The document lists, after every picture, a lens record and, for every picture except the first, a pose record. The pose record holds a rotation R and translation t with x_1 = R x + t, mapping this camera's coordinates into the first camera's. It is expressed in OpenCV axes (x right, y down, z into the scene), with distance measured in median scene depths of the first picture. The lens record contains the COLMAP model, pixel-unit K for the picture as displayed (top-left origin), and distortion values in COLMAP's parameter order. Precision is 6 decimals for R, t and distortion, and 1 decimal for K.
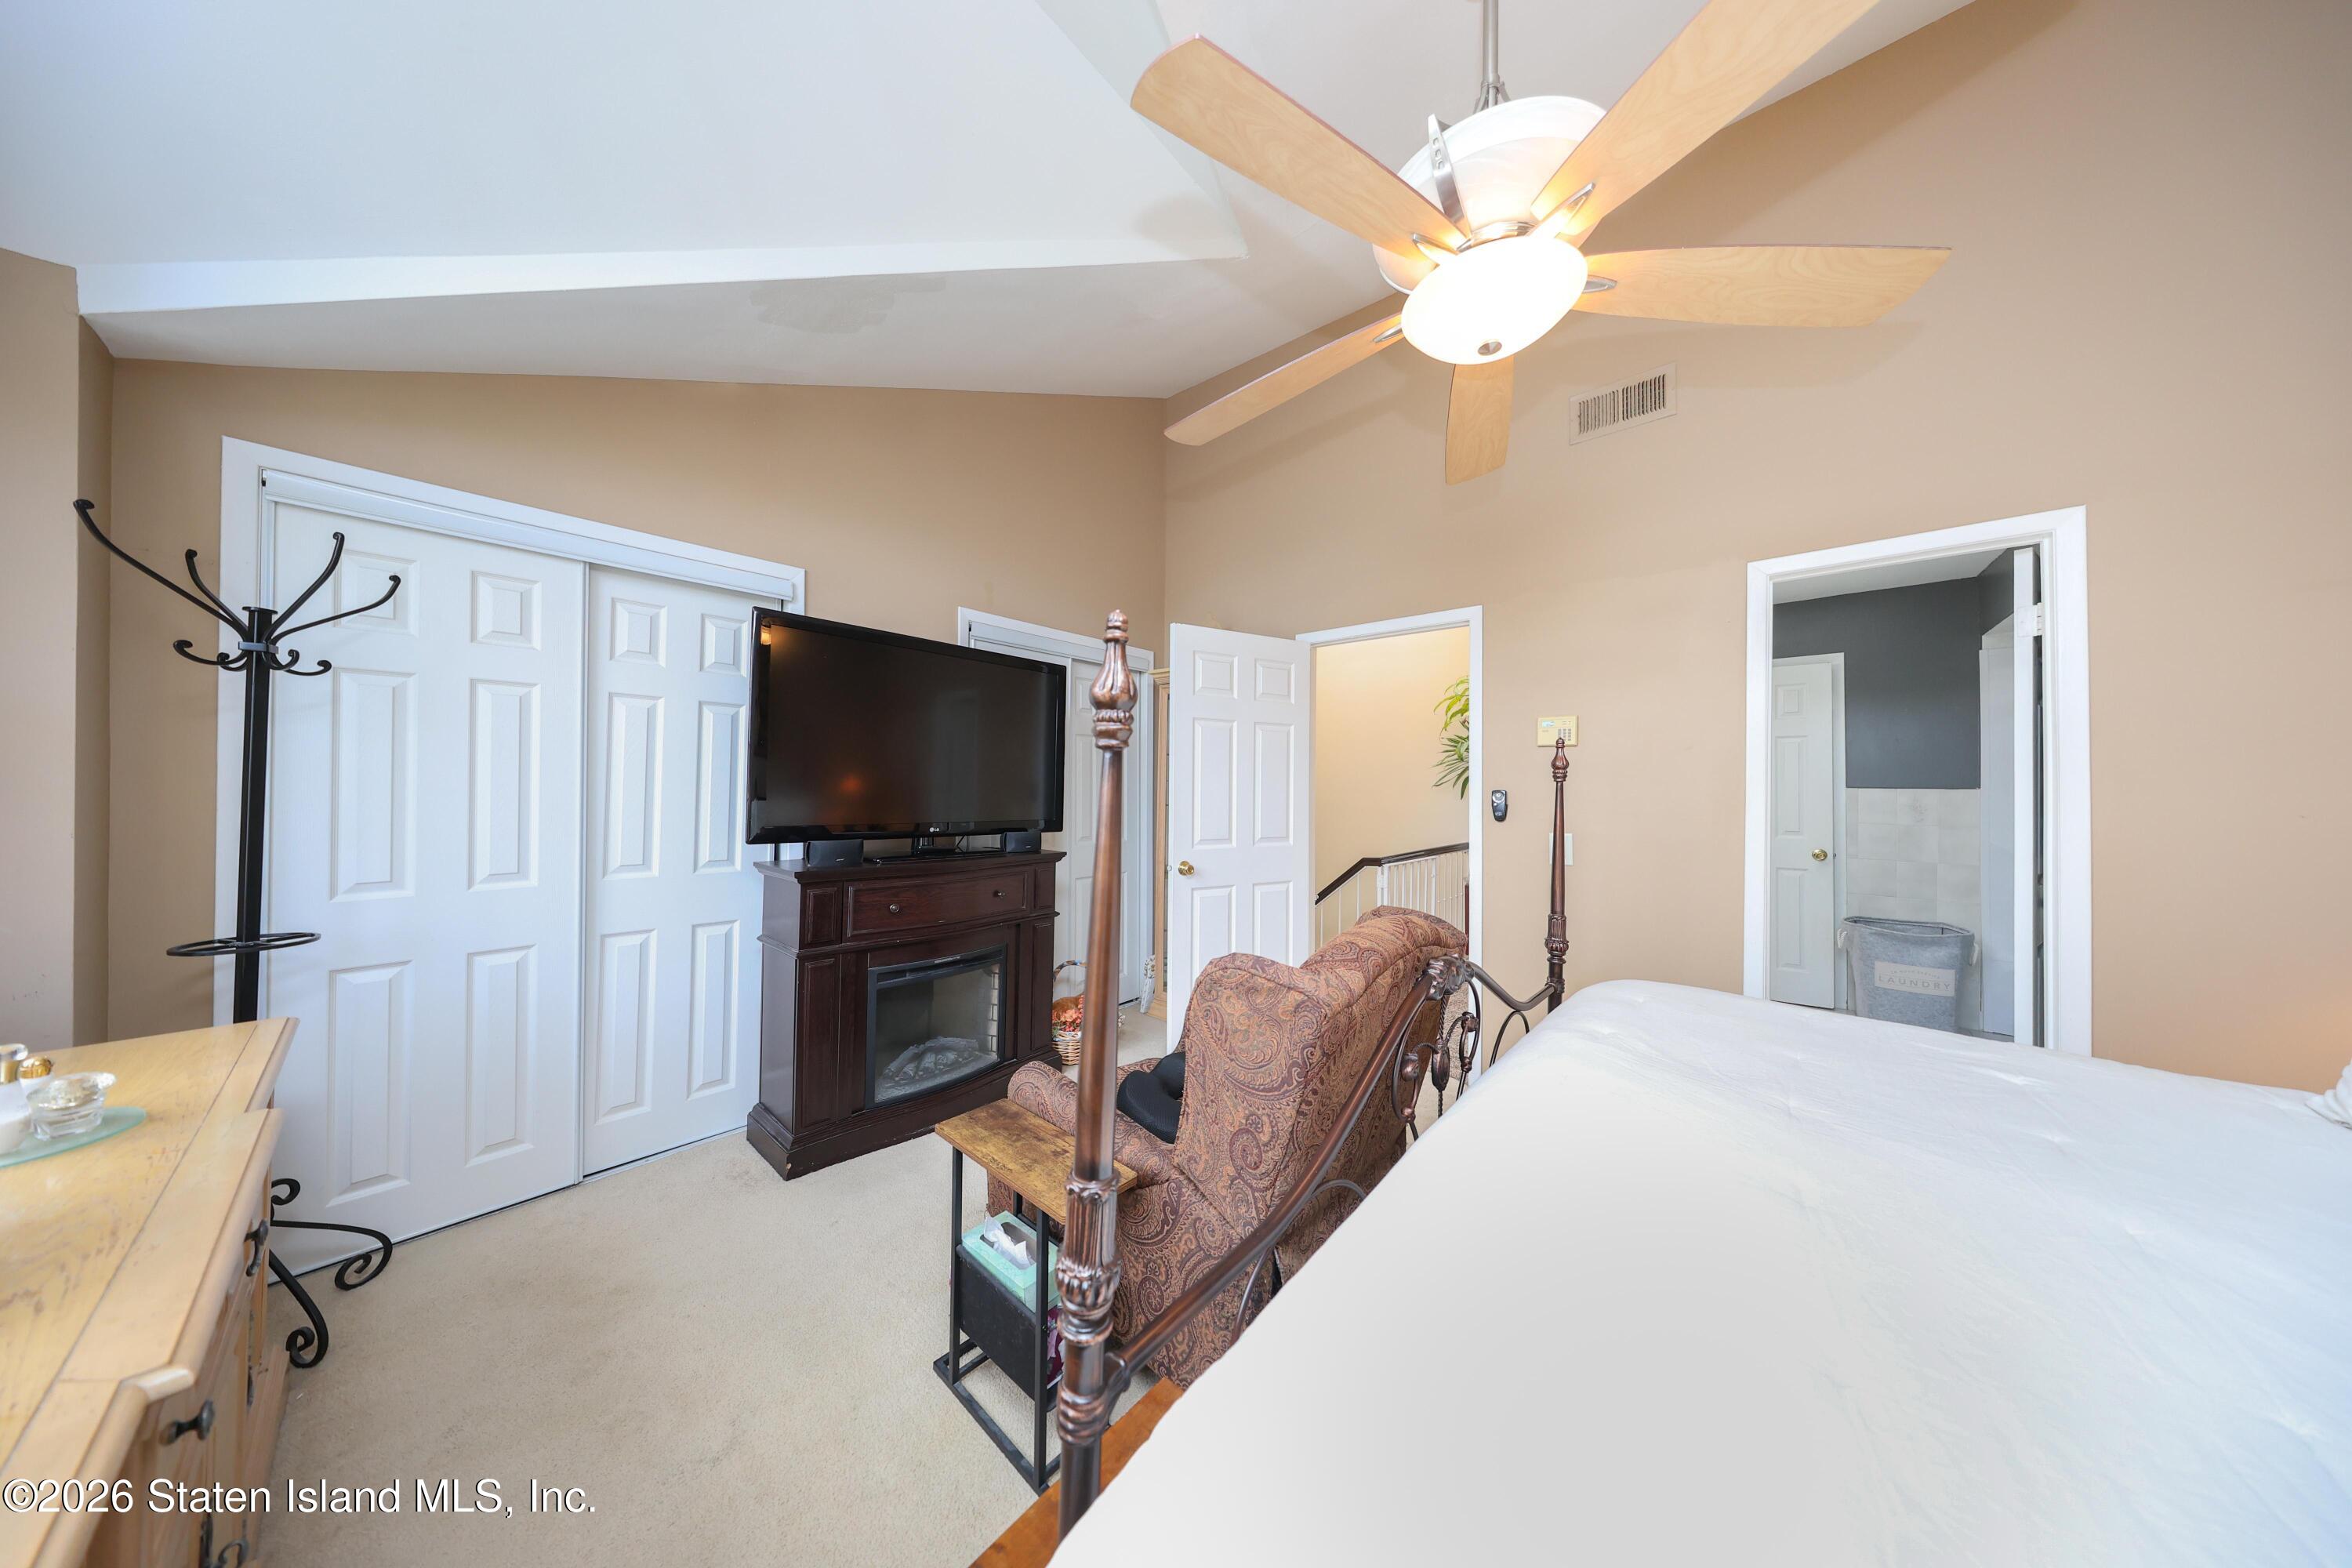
lens RADIAL K [[683.2, 0, 1174.9], [0, 683.2, 783.6], [0, 0, 1]] dist [0.001473, -0.000028]
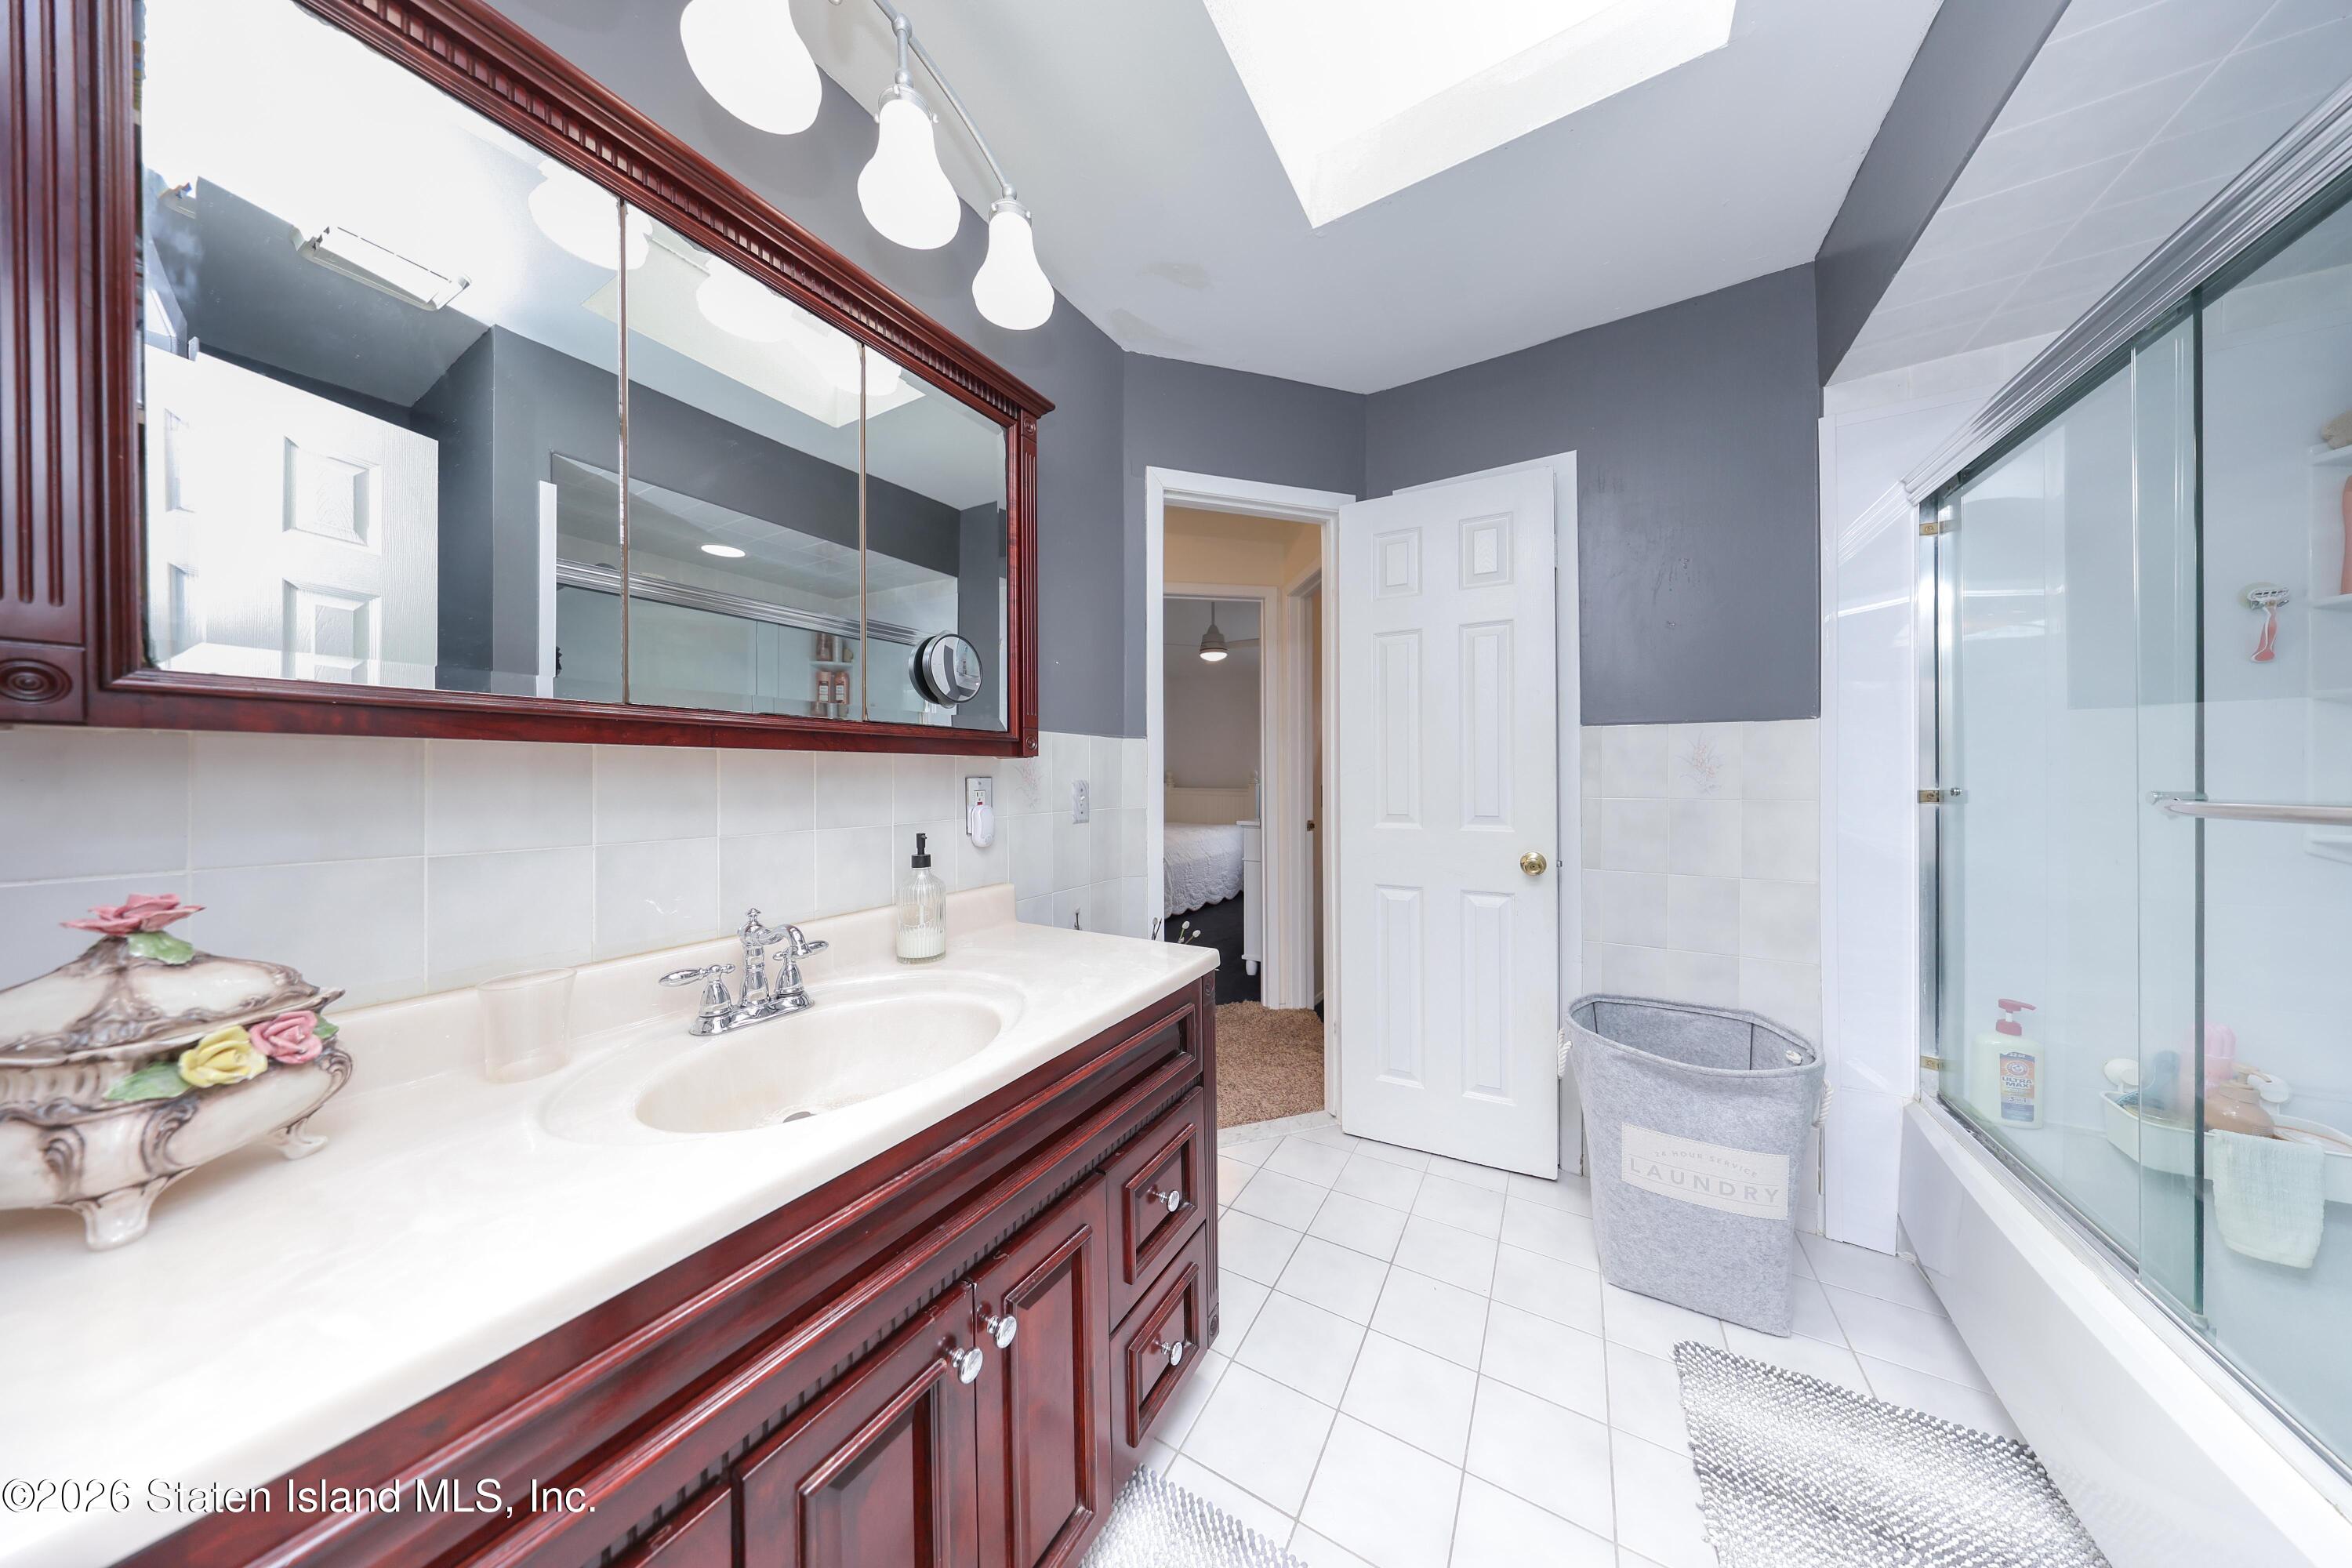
lens RADIAL K [[683.2, 0, 1169.2], [0, 683.2, 771.8], [0, 0, 1]] dist [0.001473, -0.000028]
pose [[0.983895, -0.026601, 0.176759, 0.639135], [0.021906, 0.999355, 0.028458, 0.020636], [-0.177402, -0.024128, 0.983843, 0.602497]]
